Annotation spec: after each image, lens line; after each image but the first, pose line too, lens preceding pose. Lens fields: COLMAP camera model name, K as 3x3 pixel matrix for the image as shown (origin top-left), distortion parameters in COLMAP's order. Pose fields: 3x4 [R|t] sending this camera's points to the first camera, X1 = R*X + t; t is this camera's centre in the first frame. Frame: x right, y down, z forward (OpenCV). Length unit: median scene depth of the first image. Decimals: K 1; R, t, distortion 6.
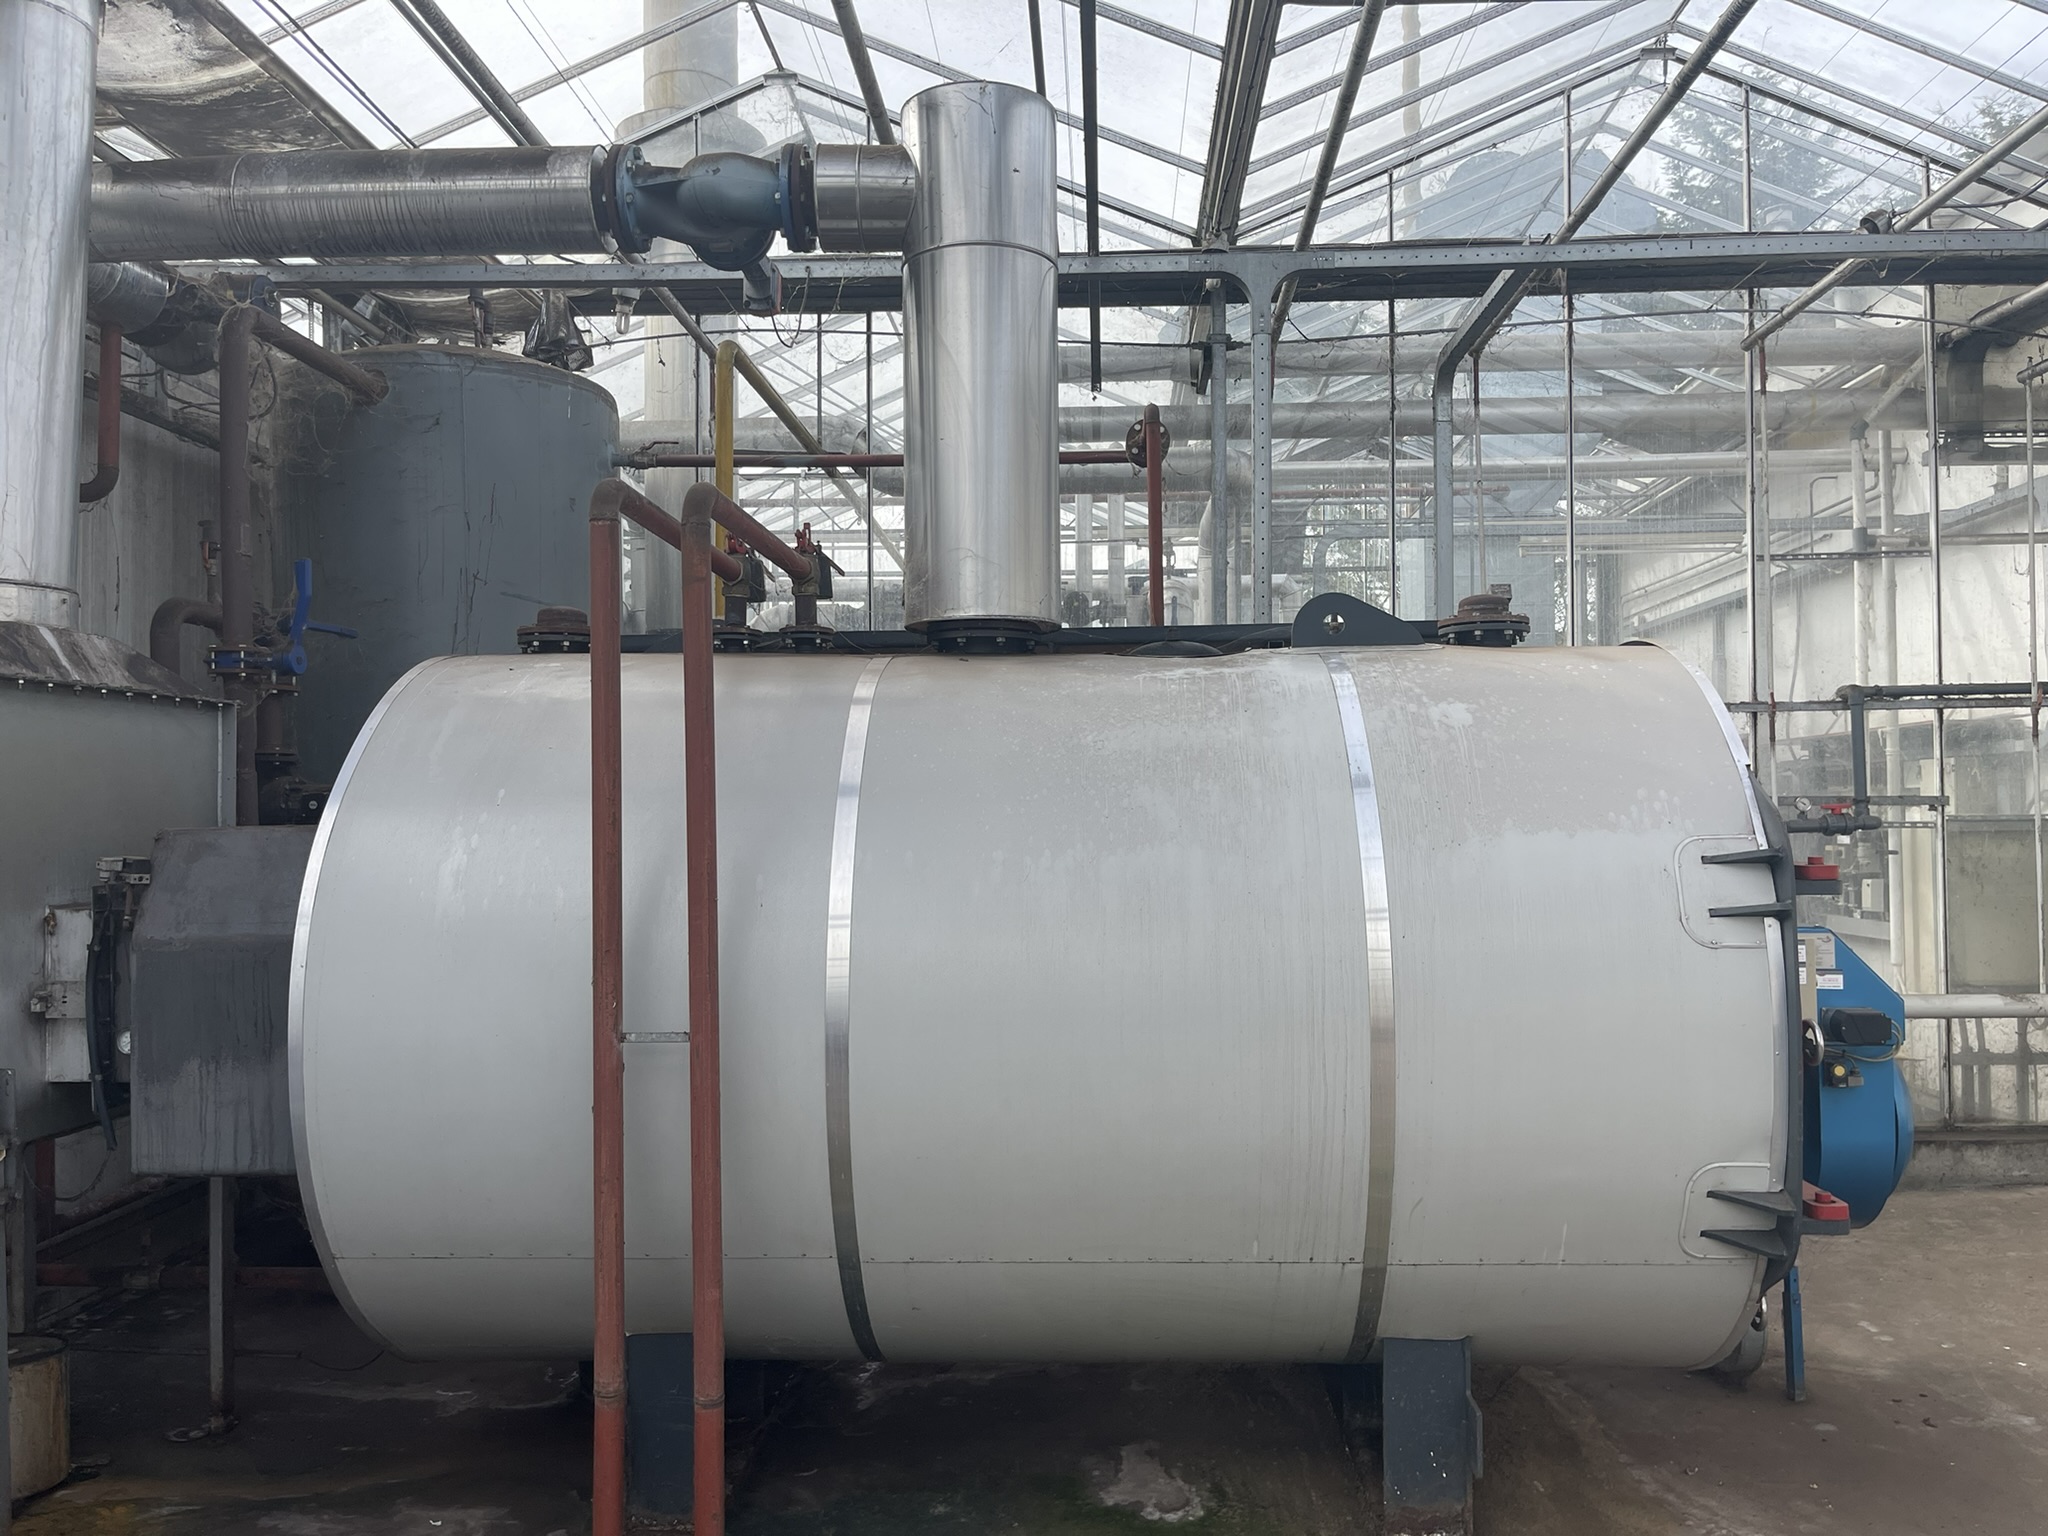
lens RADIAL K [[1560.7, 0, 1030.8], [0, 1560.7, 762.2], [0, 0, 1]] dist [0.068235, -0.096113]
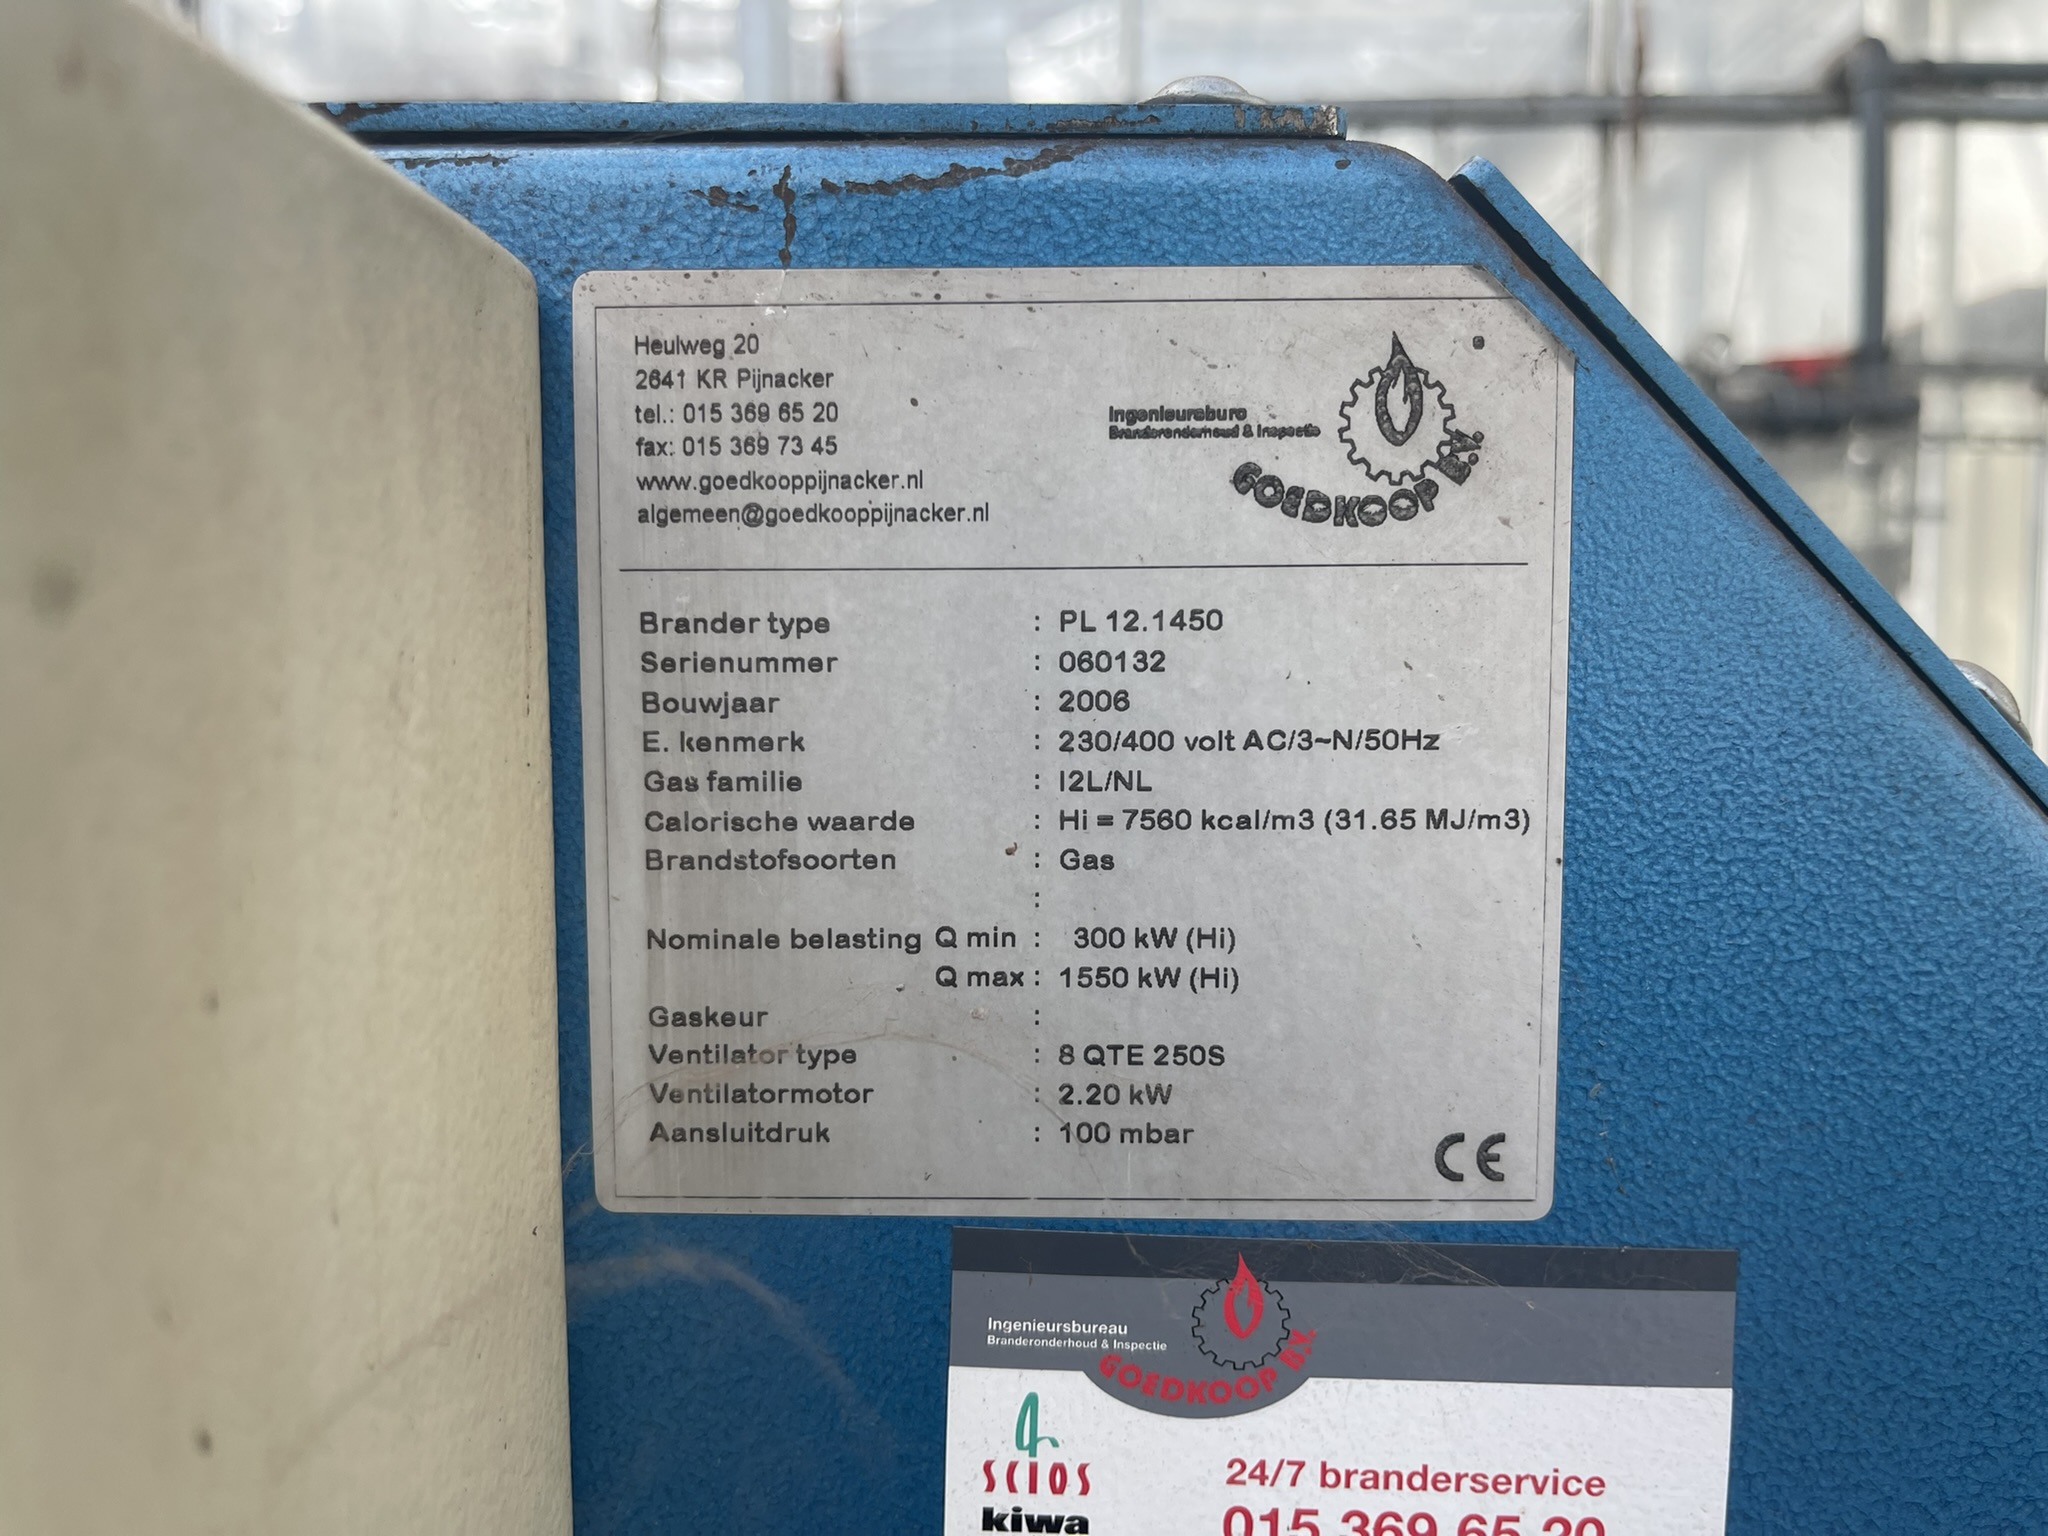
lens RADIAL K [[1560.7, 0, 1022.8], [0, 1560.7, 768.4], [0, 0, 1]] dist [0.068235, -0.096113]
pose [[0.999796, 0.003244, 0.019917, 0.524913], [-0.005728, 0.992021, 0.125945, 0.122093], [-0.019350, -0.126033, 0.991837, 1.020557]]
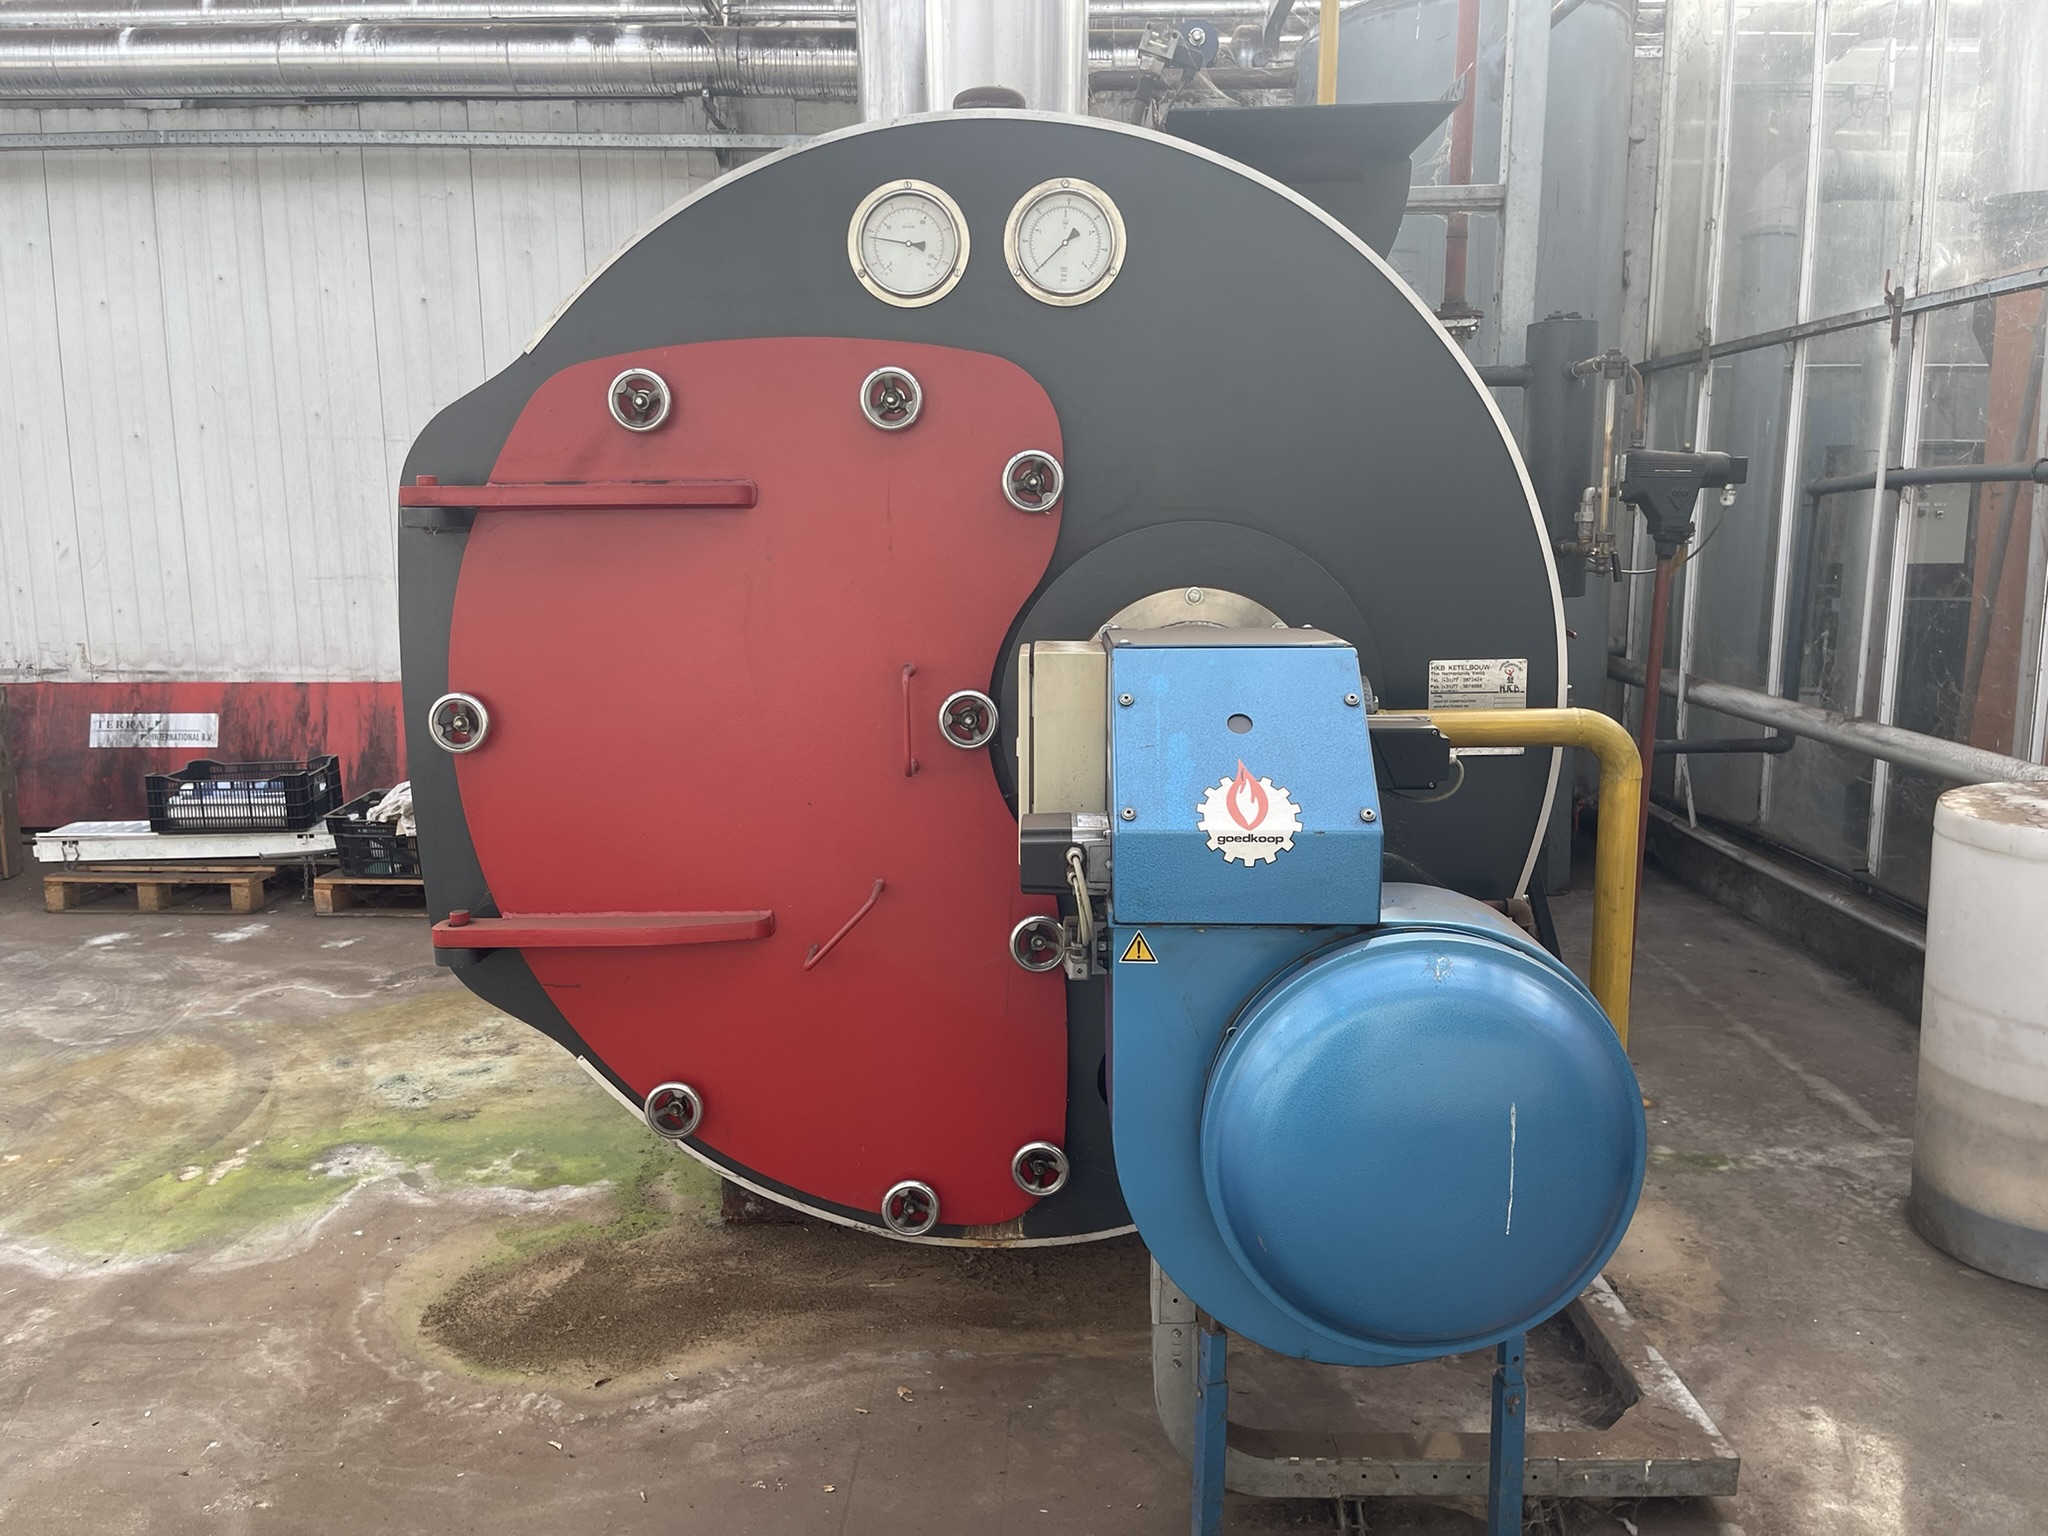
lens RADIAL K [[1560.7, 0, 1017.2], [0, 1560.7, 764.6], [0, 0, 1]] dist [0.068235, -0.096113]
pose [[0.025780, 0.167815, -0.985481, 1.020398], [0.036141, 0.985008, 0.168680, 0.064128], [0.999014, -0.039965, 0.019328, 1.019609]]
